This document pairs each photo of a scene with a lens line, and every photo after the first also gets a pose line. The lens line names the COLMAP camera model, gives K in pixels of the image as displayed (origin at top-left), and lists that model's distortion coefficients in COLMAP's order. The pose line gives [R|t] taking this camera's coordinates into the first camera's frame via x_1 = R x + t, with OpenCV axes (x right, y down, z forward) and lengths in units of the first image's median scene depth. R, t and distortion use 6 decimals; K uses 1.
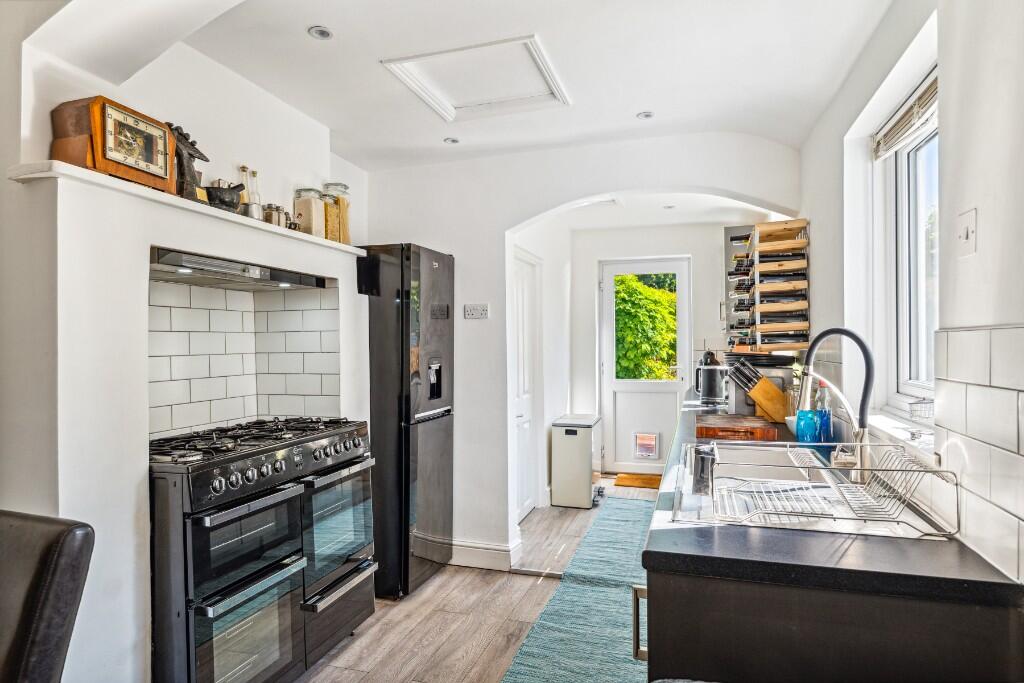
lens RADIAL K [[582.4, 0, 512.1], [0, 582.4, 344.7], [0, 0, 1]] dist [-0.001494, 0.000357]
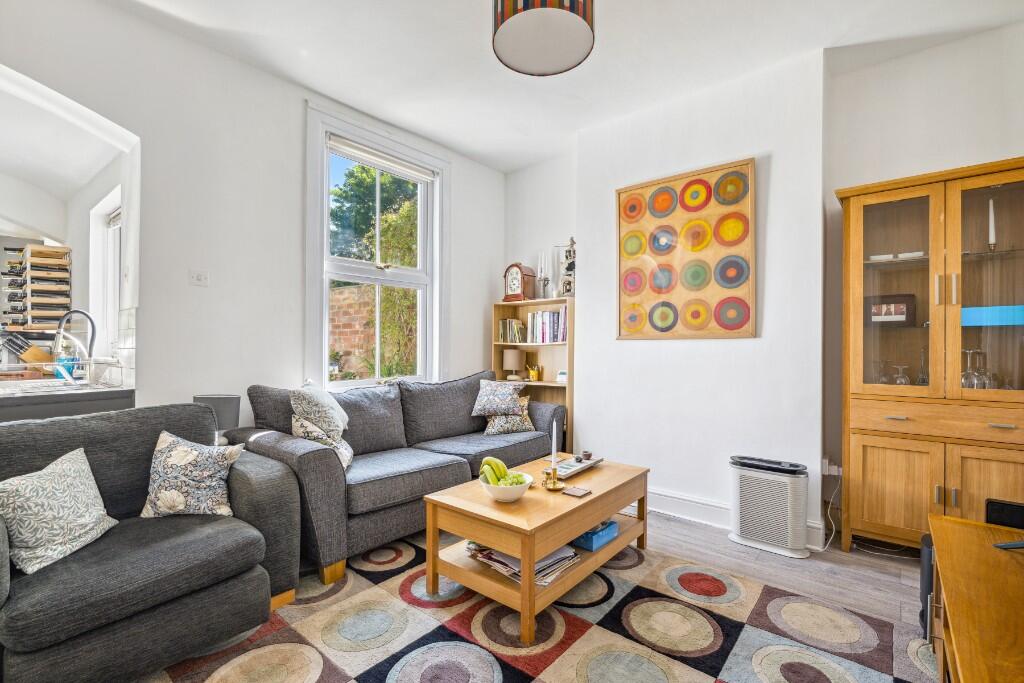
lens RADIAL K [[466.4, 0, 508.6], [0, 466.4, 345.4], [0, 0, 1]] dist [0.000073, 0.000660]
pose [[0.373738, 0.008830, 0.927492, -0.236061], [-0.002440, 0.999961, -0.008536, 0.063251], [-0.927531, 0.000927, 0.373745, -0.608806]]
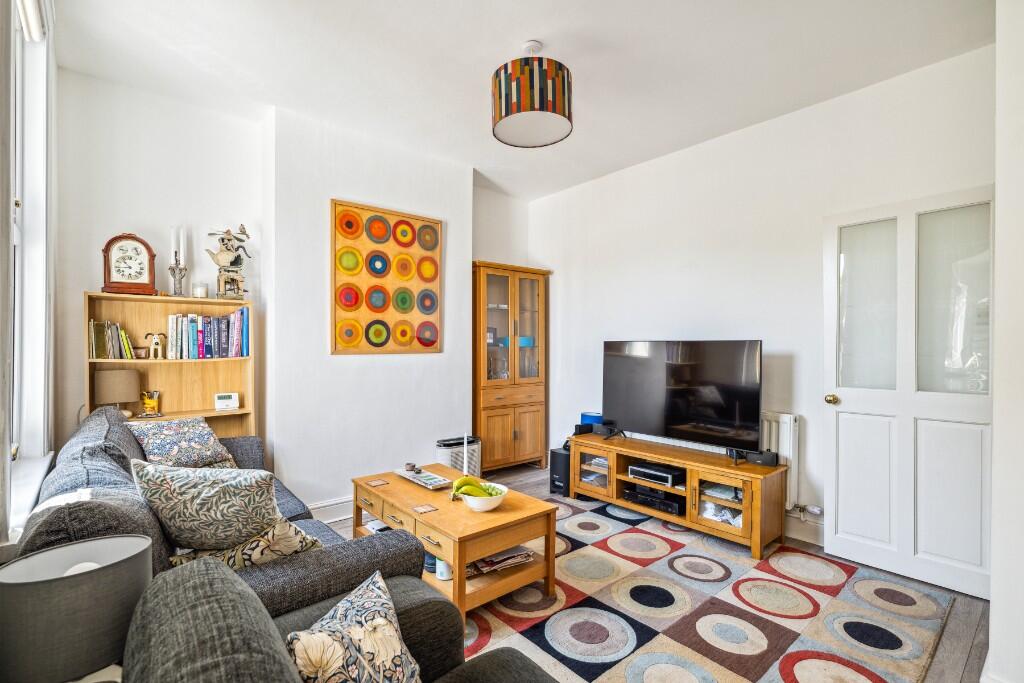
lens RADIAL K [[470.0, 0, 526.0], [0, 470.0, 345.1], [0, 0, 1]] dist [-0.001294, -0.000134]
pose [[-0.863386, 0.006710, 0.504499, -0.024263], [0.006056, 0.999977, -0.002936, 0.020955], [-0.504507, 0.000520, -0.863407, 0.333662]]
